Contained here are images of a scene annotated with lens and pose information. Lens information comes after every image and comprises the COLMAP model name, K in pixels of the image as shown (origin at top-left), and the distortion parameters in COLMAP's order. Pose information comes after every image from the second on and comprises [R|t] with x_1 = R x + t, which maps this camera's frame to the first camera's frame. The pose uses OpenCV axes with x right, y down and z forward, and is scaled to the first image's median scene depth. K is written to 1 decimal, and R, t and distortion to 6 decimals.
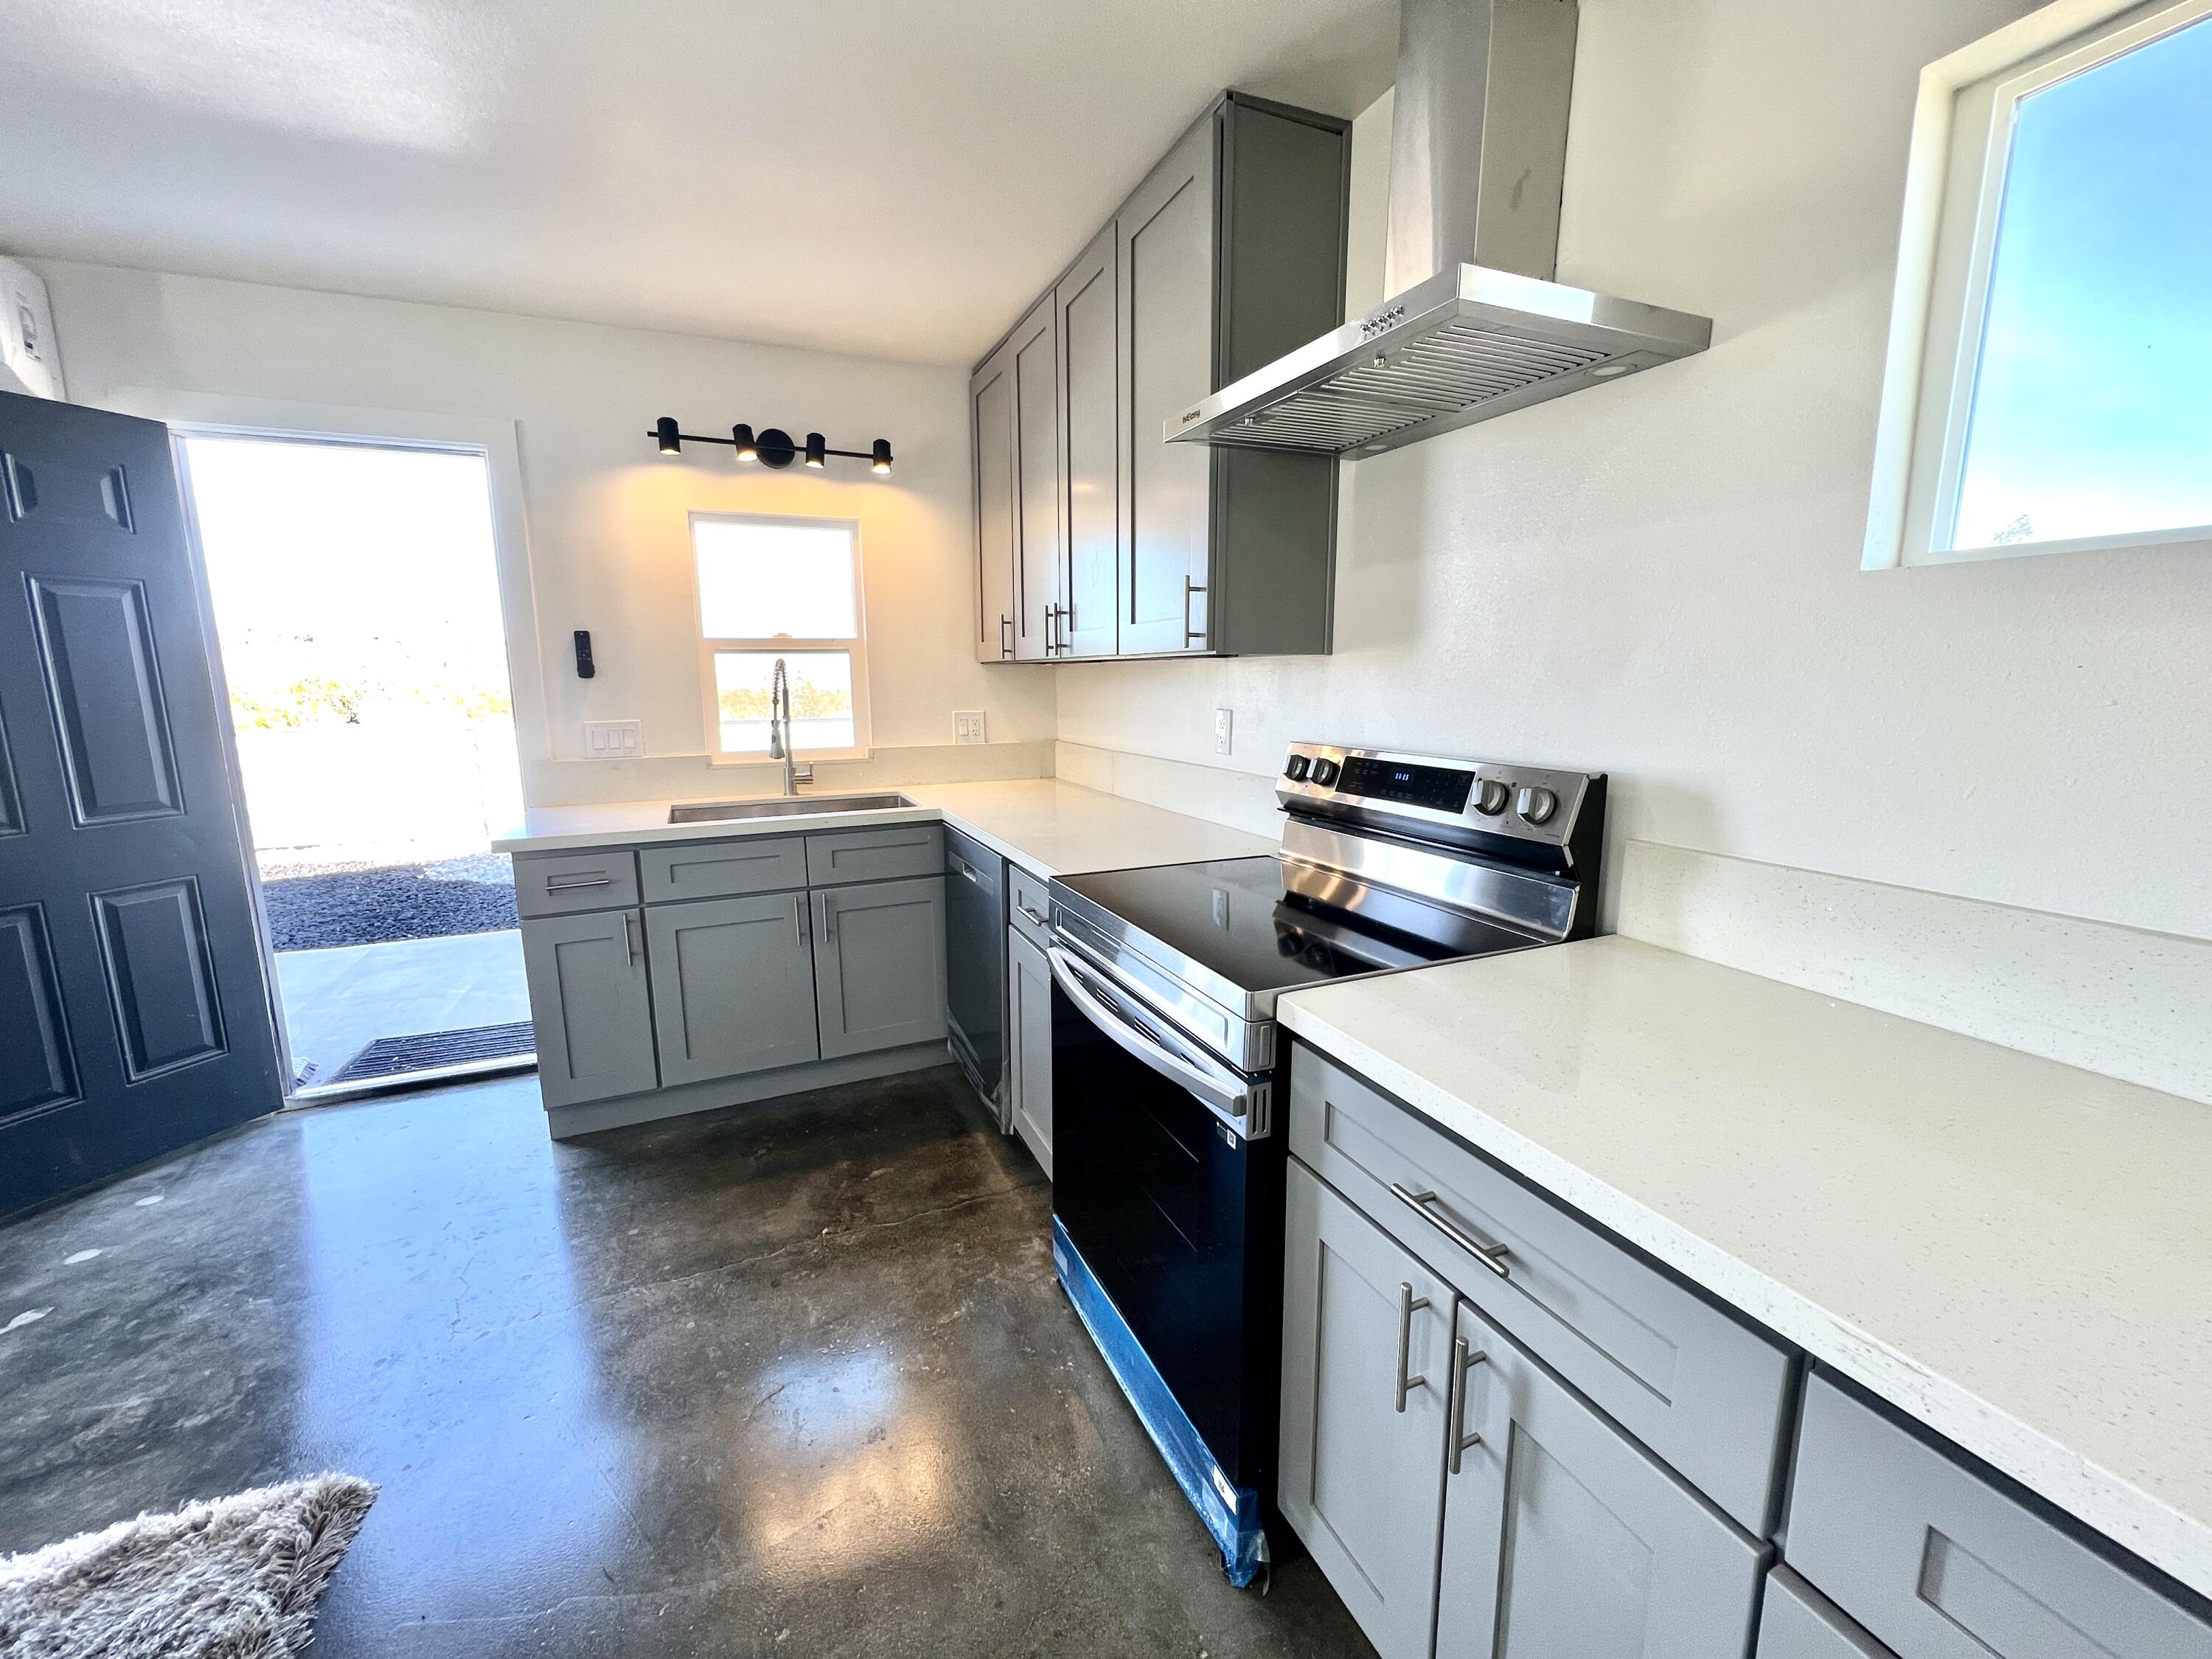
lens RADIAL K [[883.2, 0, 1114.5], [0, 883.2, 822.2], [0, 0, 1]] dist [-0.012038, -0.000374]
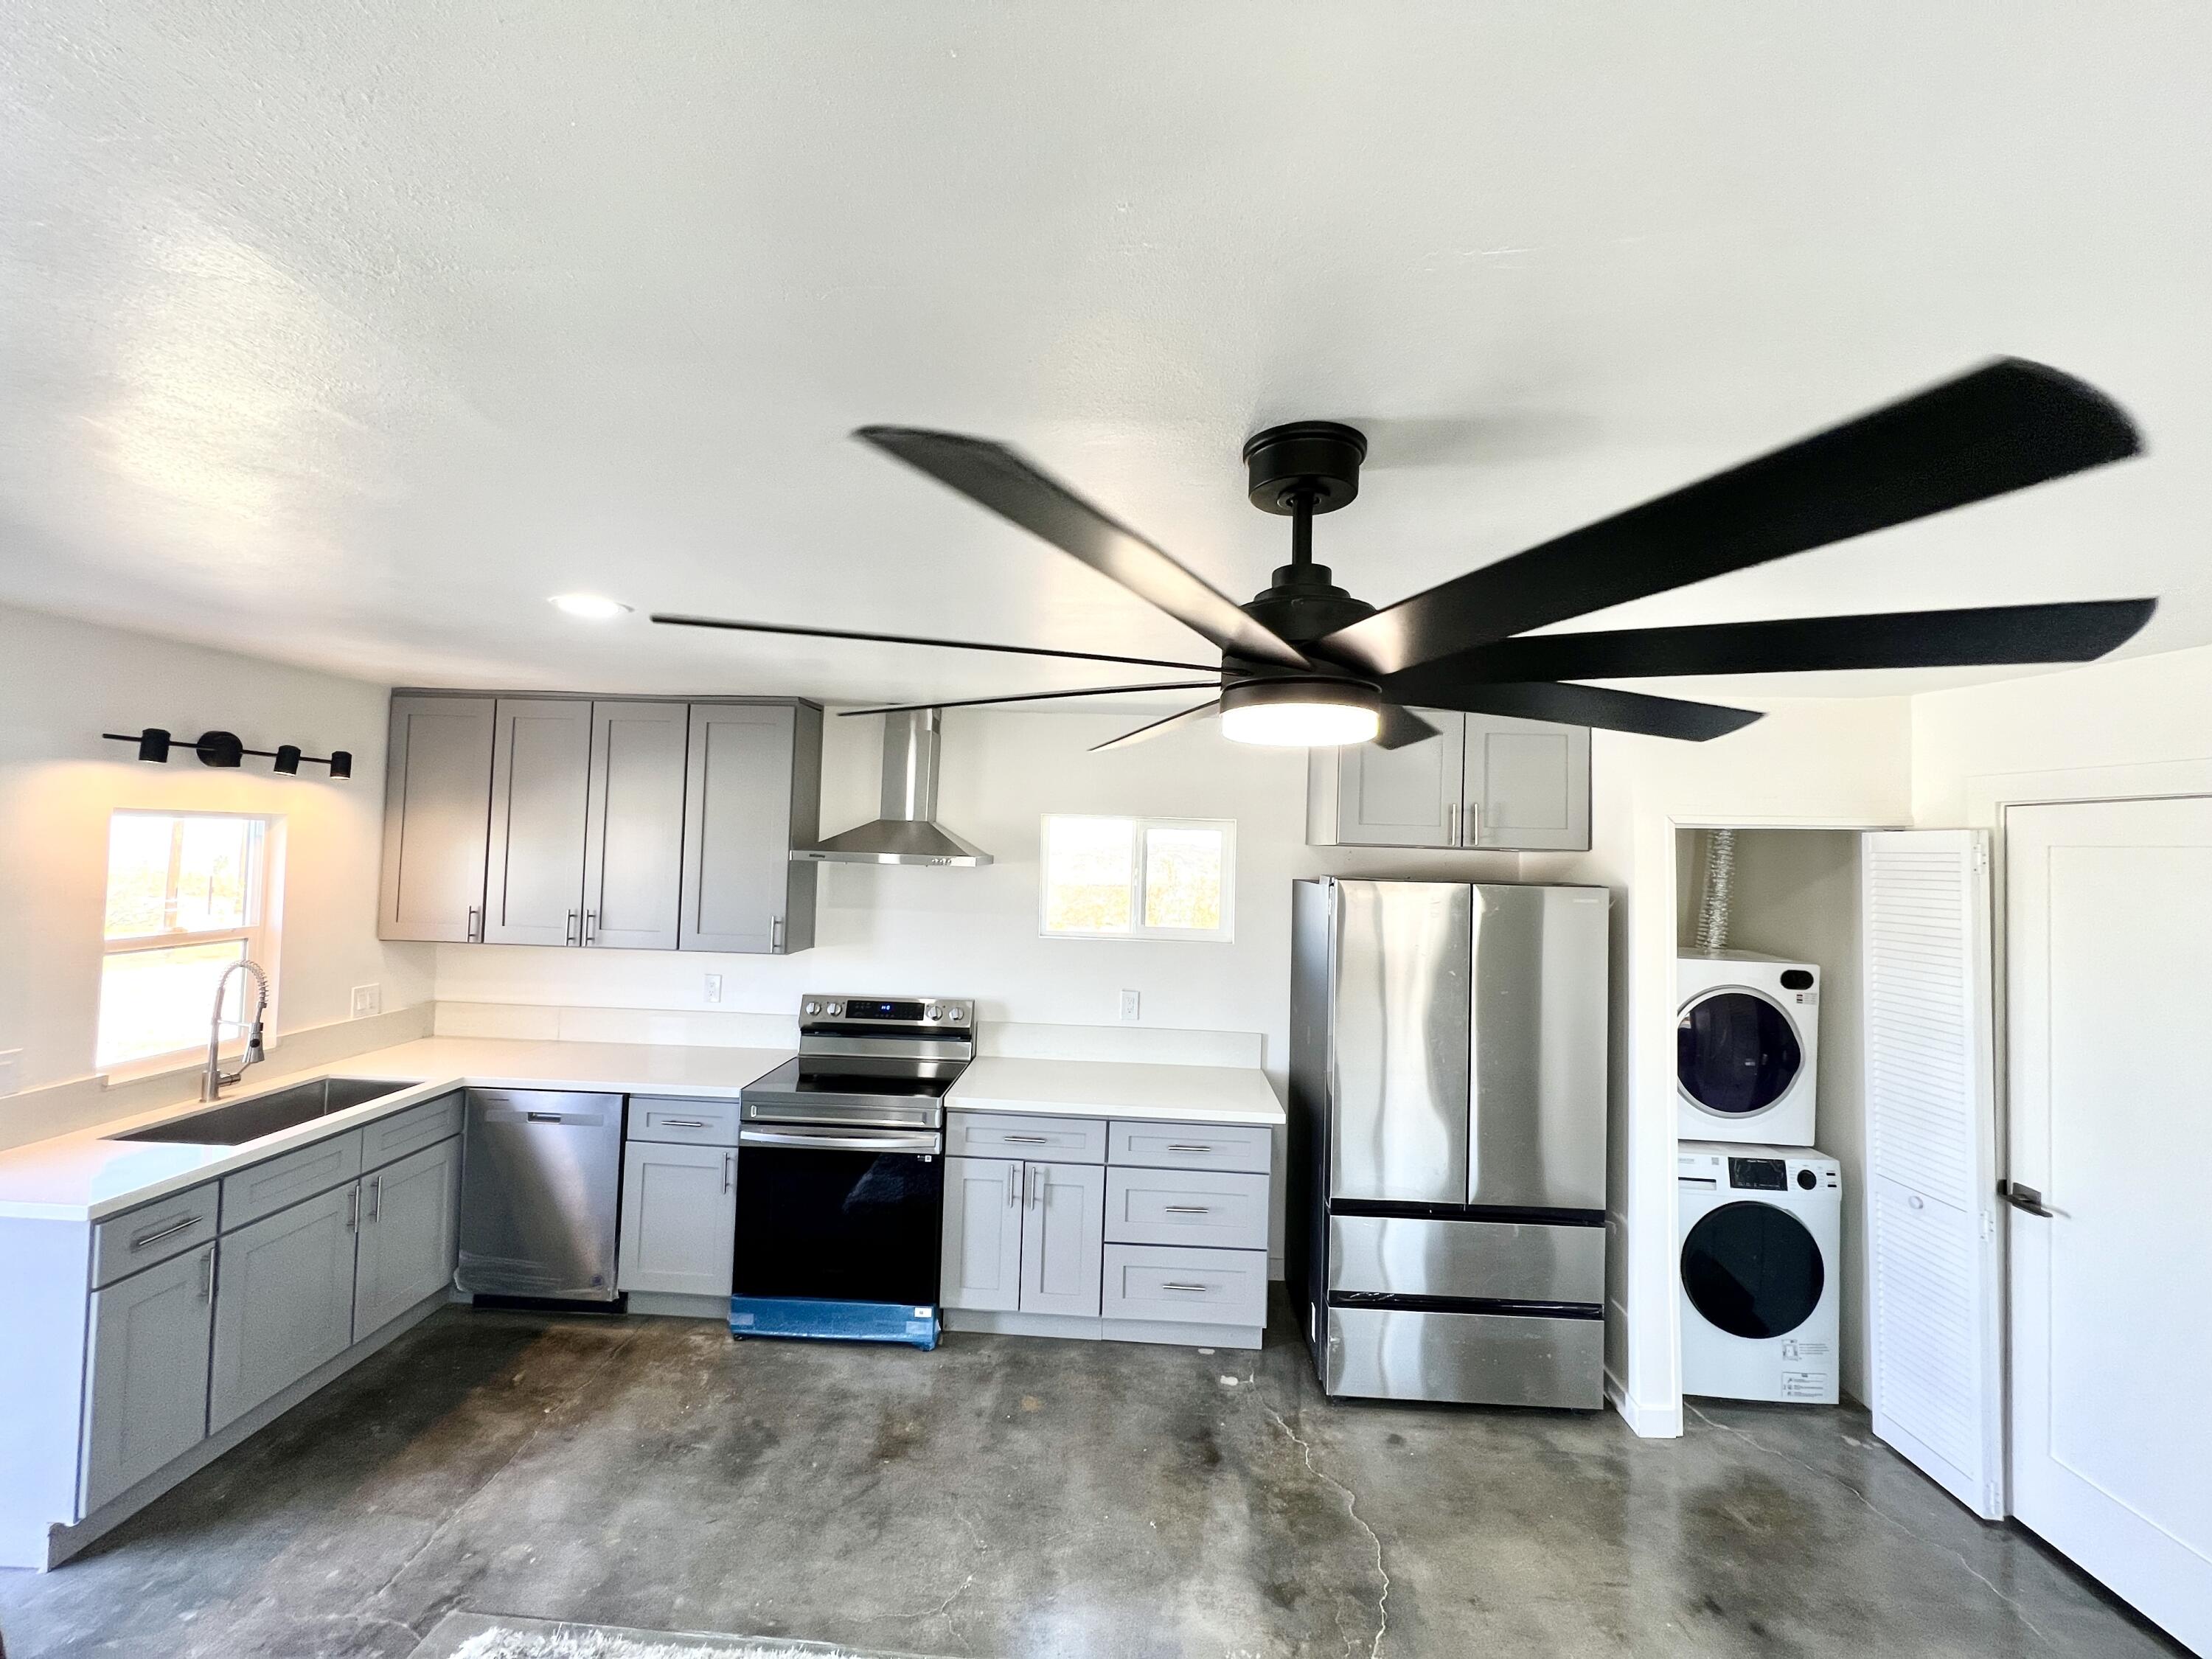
lens RADIAL K [[881.6, 0, 1109.6], [0, 881.6, 827.2], [0, 0, 1]] dist [-0.002455, 0.000790]
pose [[0.436844, 0.041938, 0.898559, -0.878324], [0.112021, 0.988601, -0.100600, -0.129096], [-0.892535, 0.144604, 0.427166, -0.331230]]
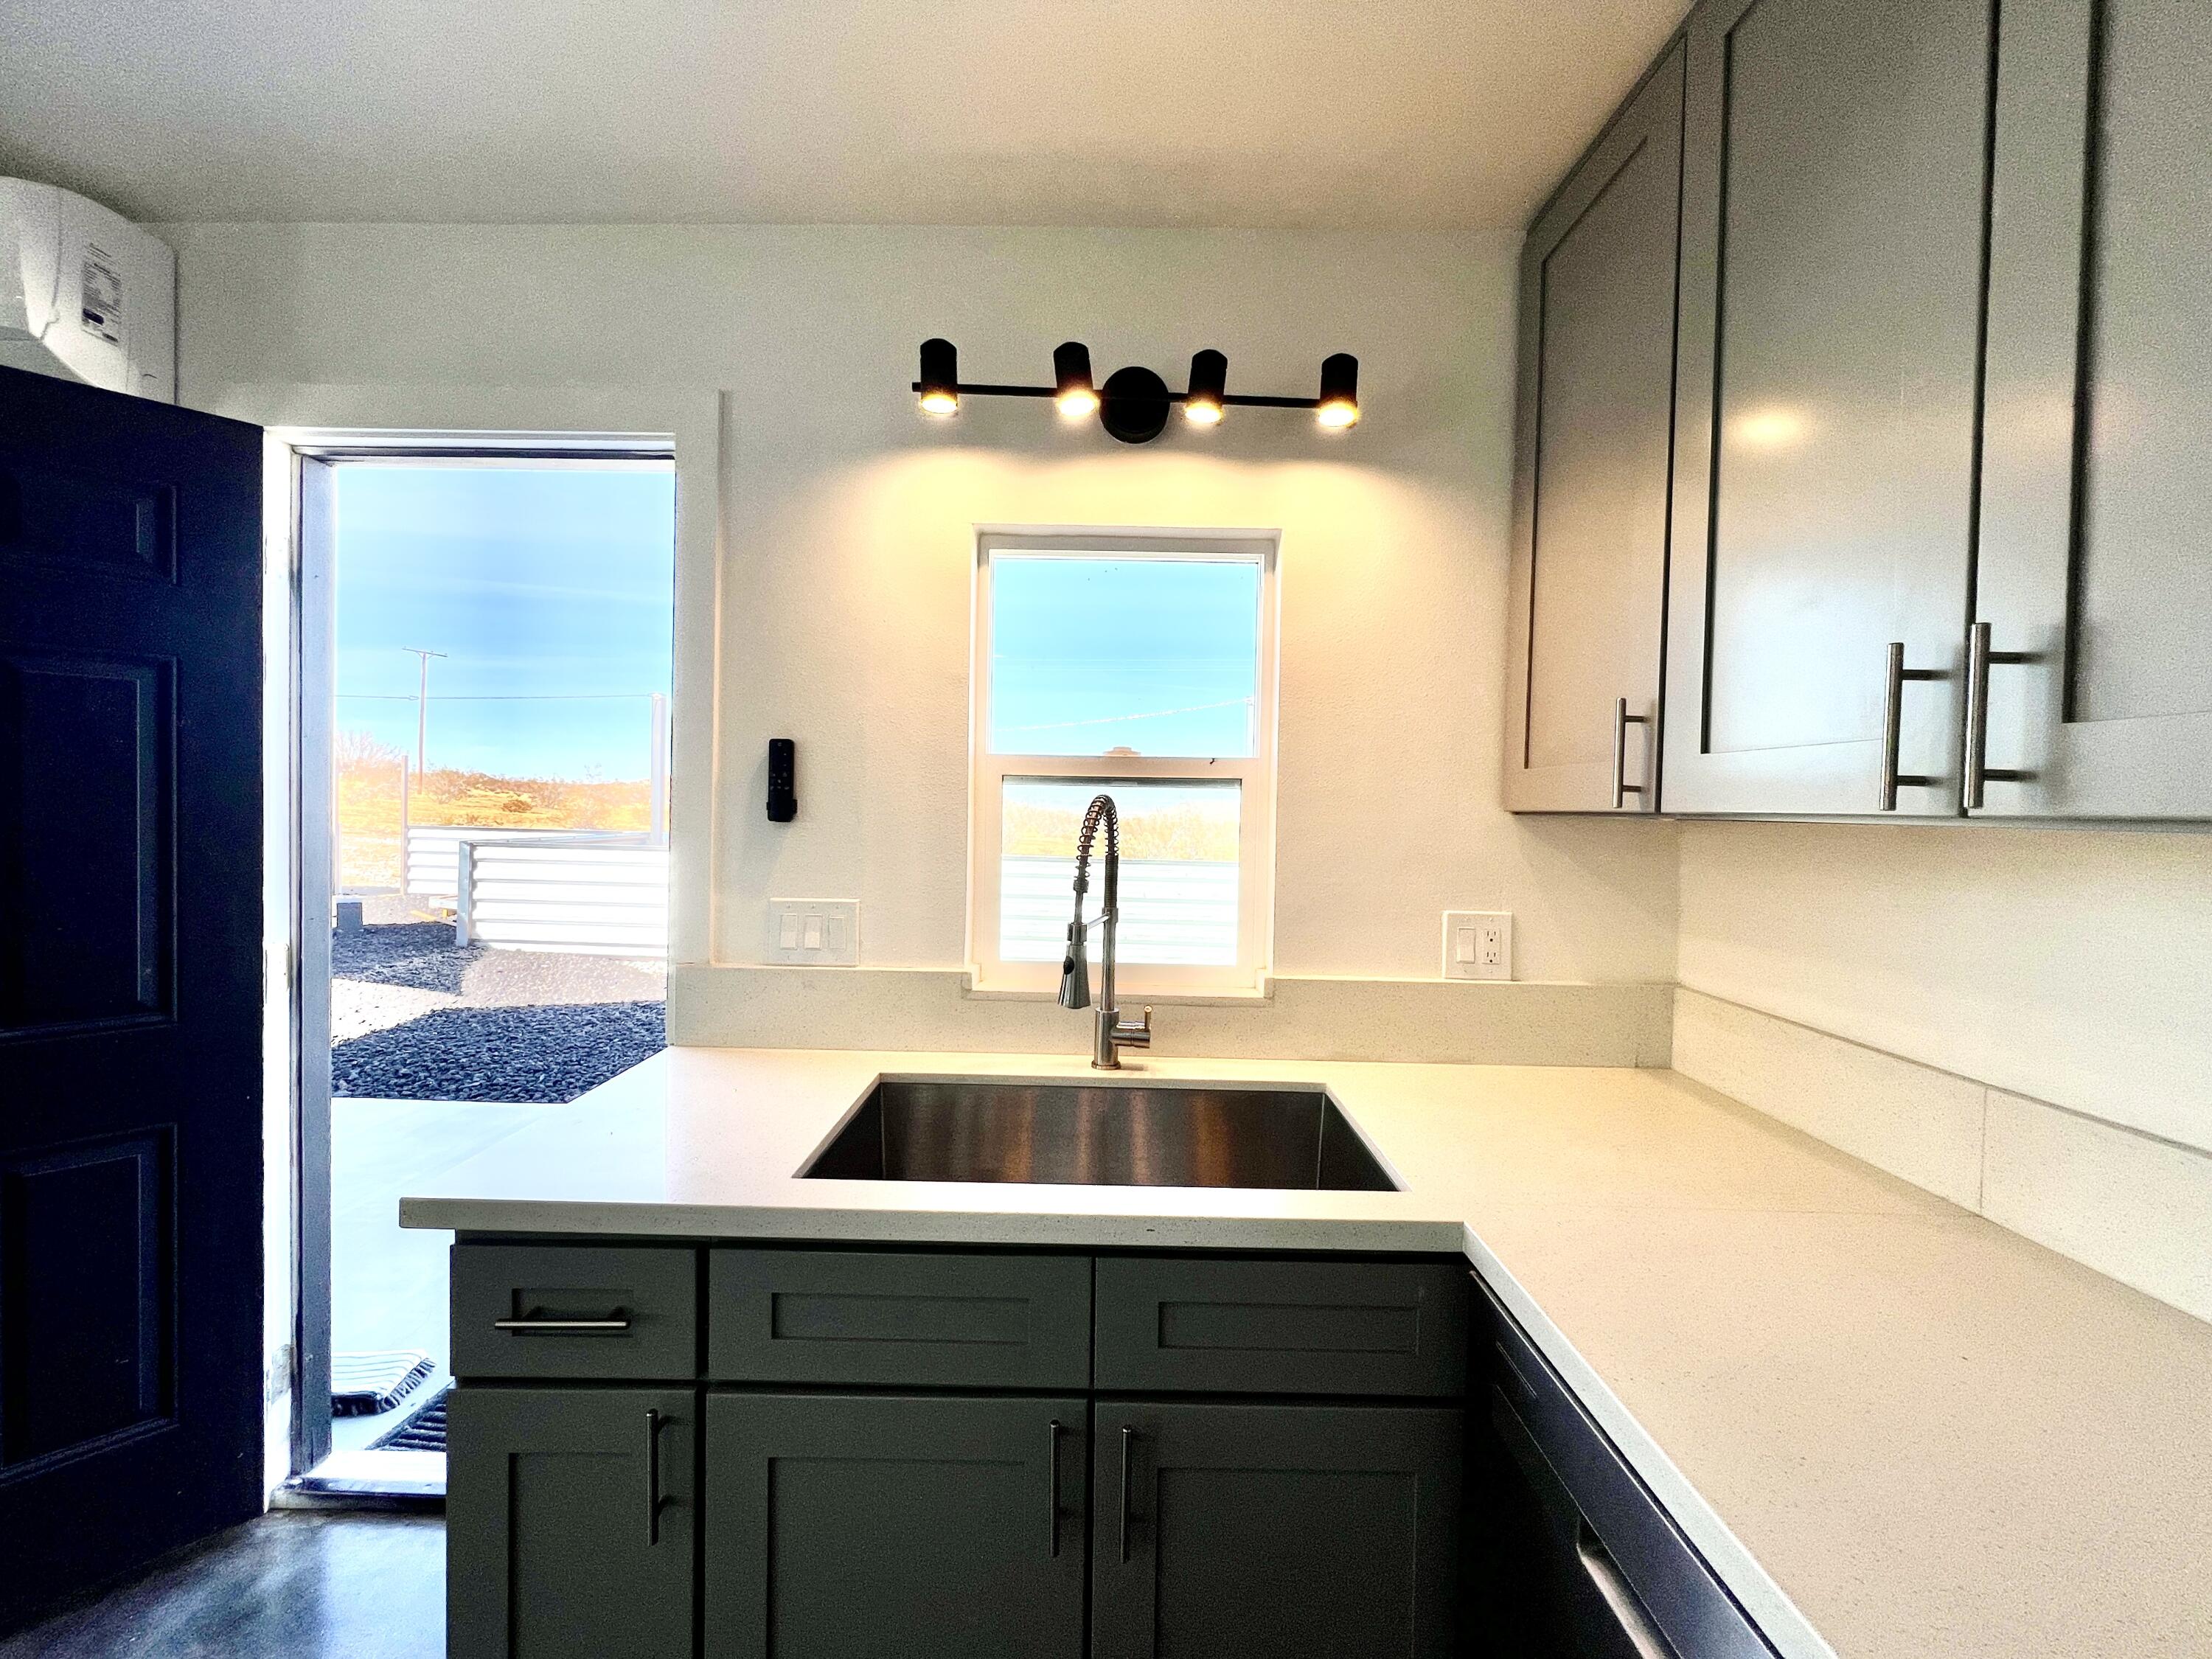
lens RADIAL K [[883.2, 0, 1108.0], [0, 883.2, 829.6], [0, 0, 1]] dist [-0.012038, -0.000374]
pose [[0.906018, 0.037650, -0.421561, -0.177951], [-0.095464, 0.988547, -0.116882, -0.114118], [0.412332, 0.146141, 0.899236, 0.587205]]
